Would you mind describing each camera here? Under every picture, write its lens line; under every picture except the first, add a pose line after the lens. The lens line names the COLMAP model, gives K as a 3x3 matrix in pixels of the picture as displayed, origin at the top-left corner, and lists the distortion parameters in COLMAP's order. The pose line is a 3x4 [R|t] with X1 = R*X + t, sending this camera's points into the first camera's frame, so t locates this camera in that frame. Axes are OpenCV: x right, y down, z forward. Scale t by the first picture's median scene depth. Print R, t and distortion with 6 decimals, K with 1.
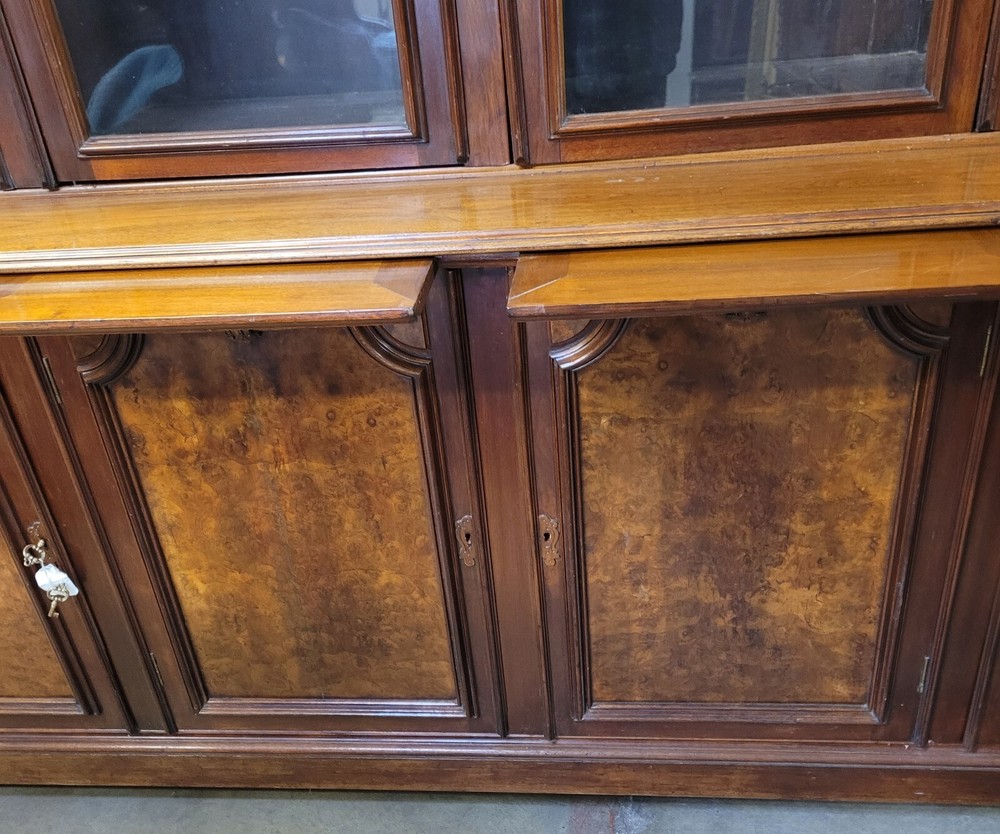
lens RADIAL K [[993.3, 0, 501.1], [0, 993.3, 489.9], [0, 0, 1]] dist [0.029215, 0.000000]
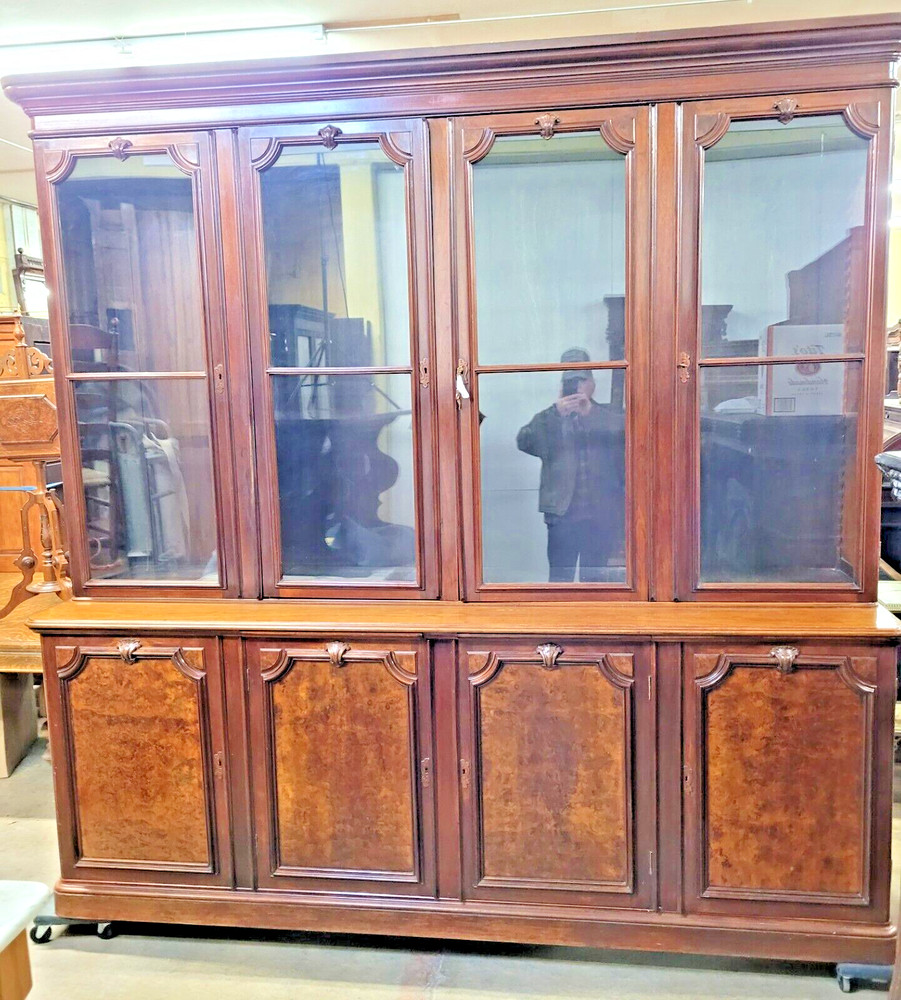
lens RADIAL K [[901.7, 0, 465.8], [0, 901.7, 503.4], [0, 0, 1]] dist [0.054089, -0.030661]
pose [[0.997466, 0.062373, -0.034216, 0.080441], [-0.071034, 0.899596, -0.430908, 0.363442], [0.003903, 0.432246, 0.901747, -0.968968]]
